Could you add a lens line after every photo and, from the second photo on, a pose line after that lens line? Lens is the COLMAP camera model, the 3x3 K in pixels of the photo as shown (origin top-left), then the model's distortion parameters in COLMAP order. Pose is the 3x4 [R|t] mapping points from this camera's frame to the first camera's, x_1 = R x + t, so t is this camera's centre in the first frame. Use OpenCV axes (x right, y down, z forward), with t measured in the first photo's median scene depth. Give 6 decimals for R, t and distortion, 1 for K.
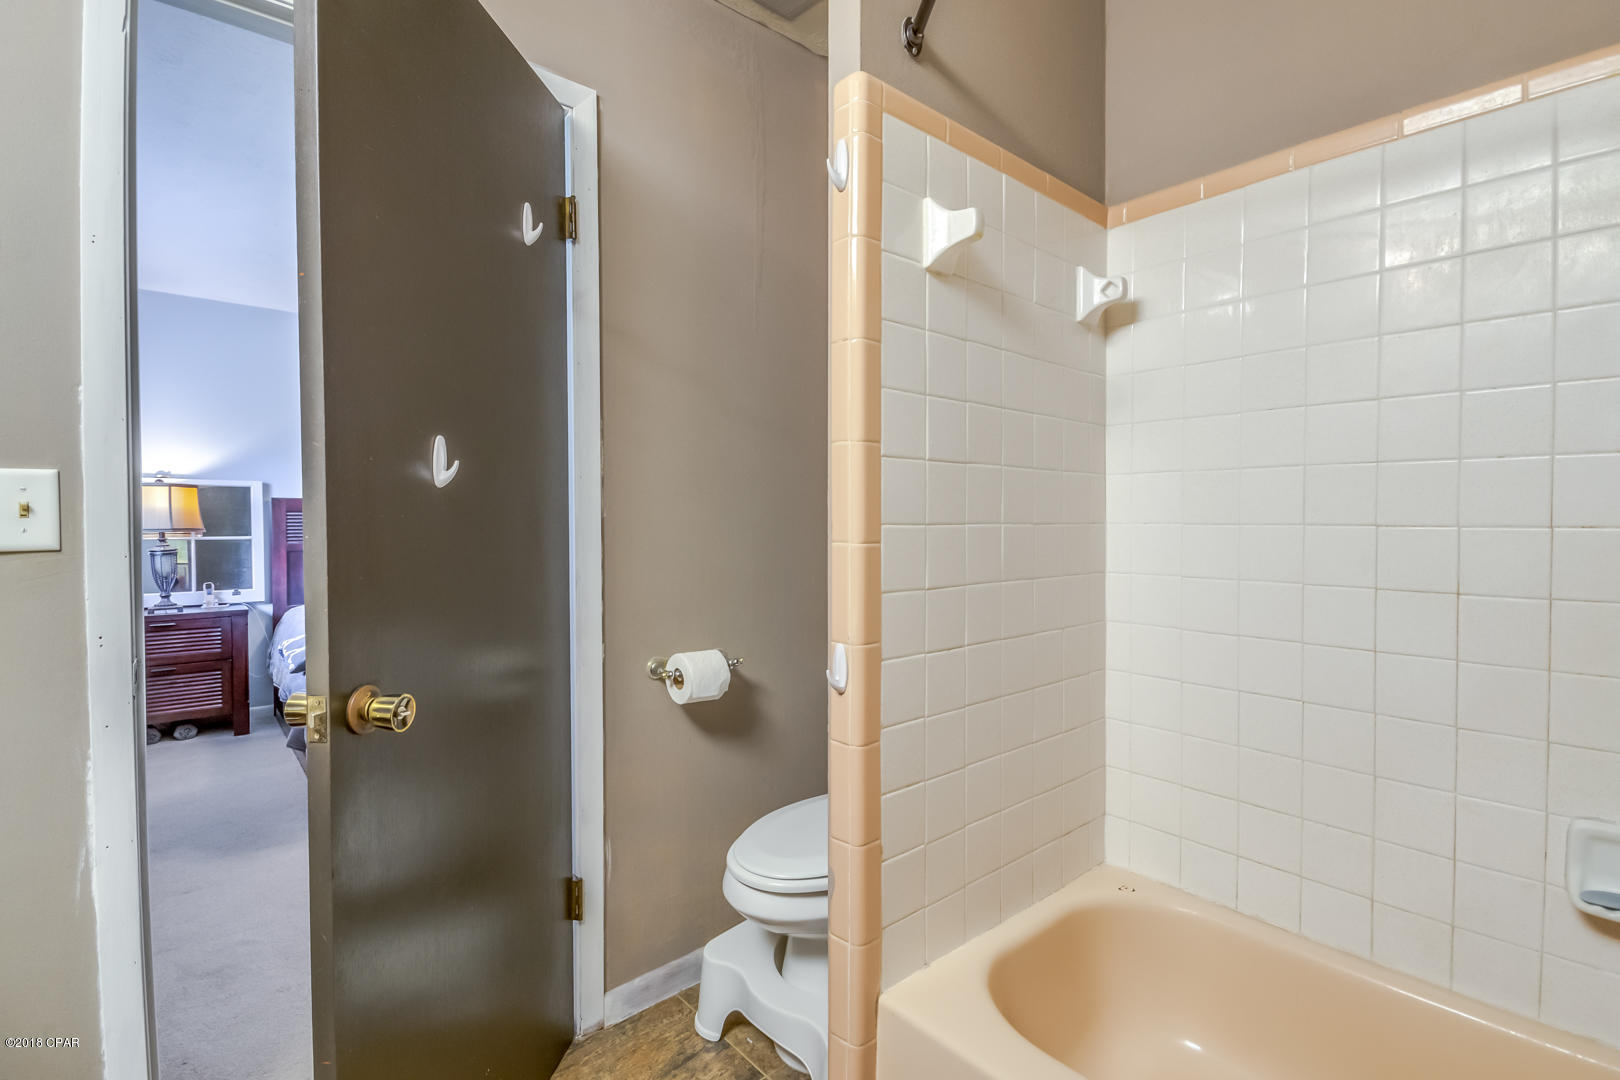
lens RADIAL K [[739.2, 0, 772.0], [0, 739.2, 536.4], [0, 0, 1]] dist [0.014937, -0.000356]
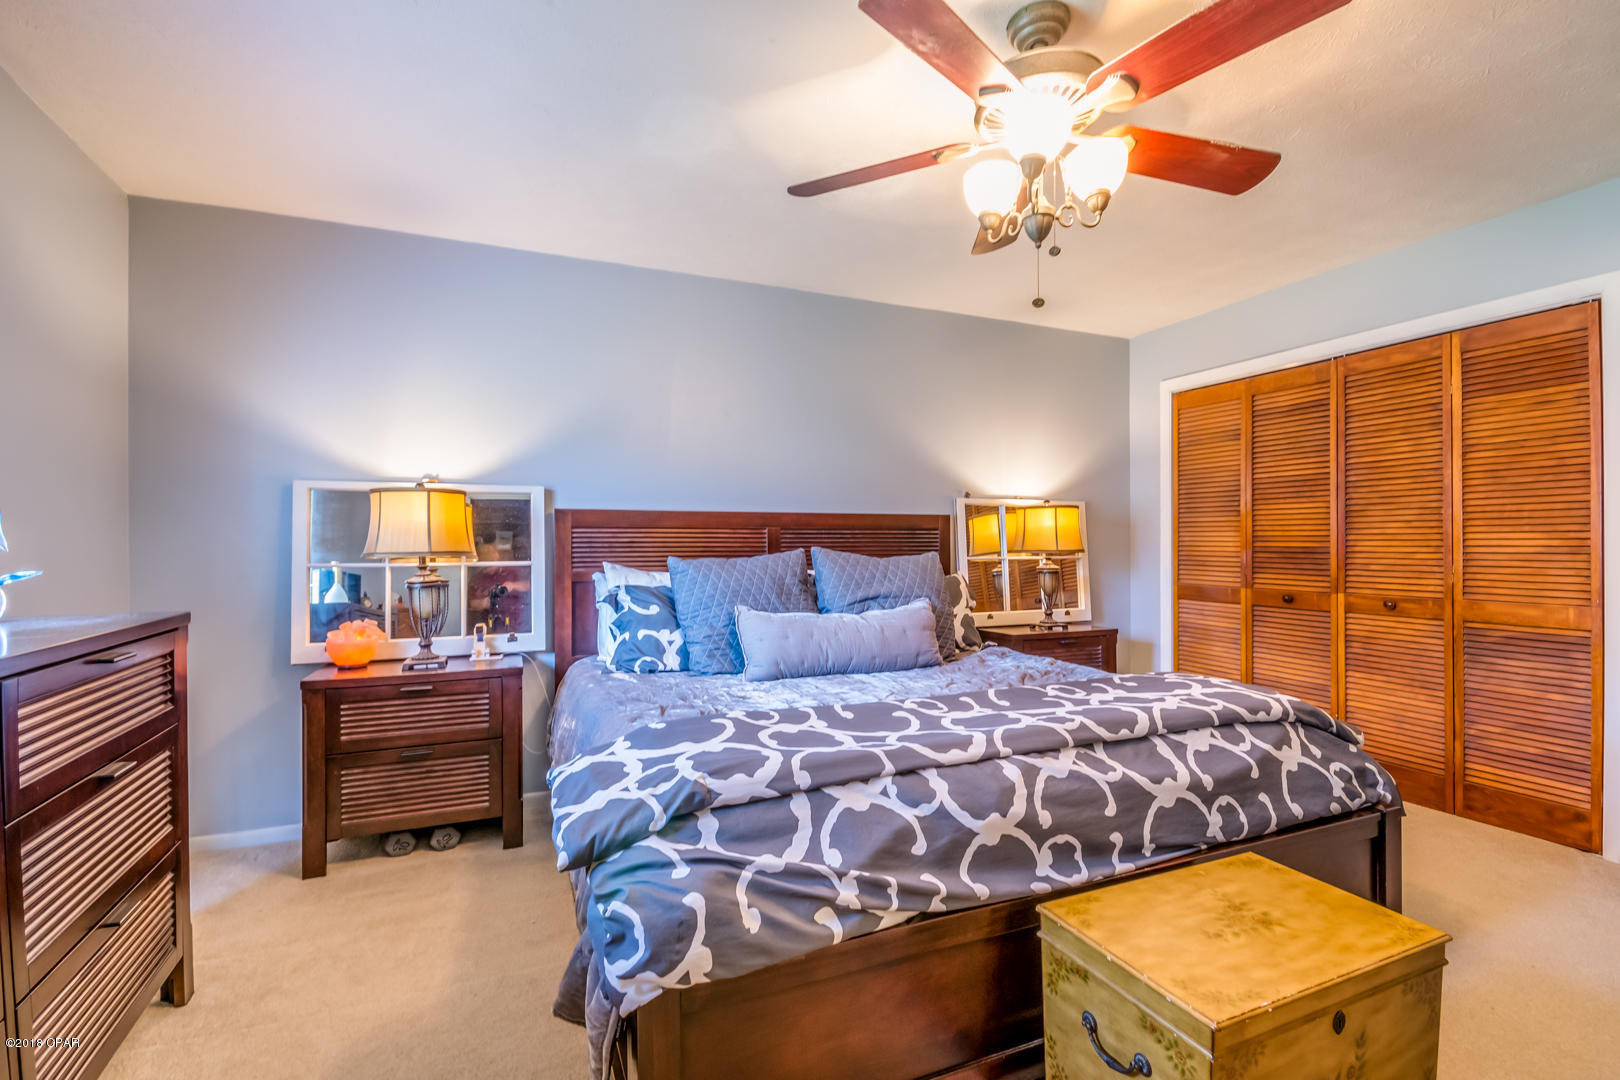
lens RADIAL K [[739.2, 0, 800.8], [0, 739.2, 537.5], [0, 0, 1]] dist [0.014937, -0.000356]
pose [[0.960762, -0.004870, -0.277332, -0.247594], [-0.003062, 0.999599, -0.028162, -0.004655], [0.277358, 0.027907, 0.960361, 0.382698]]
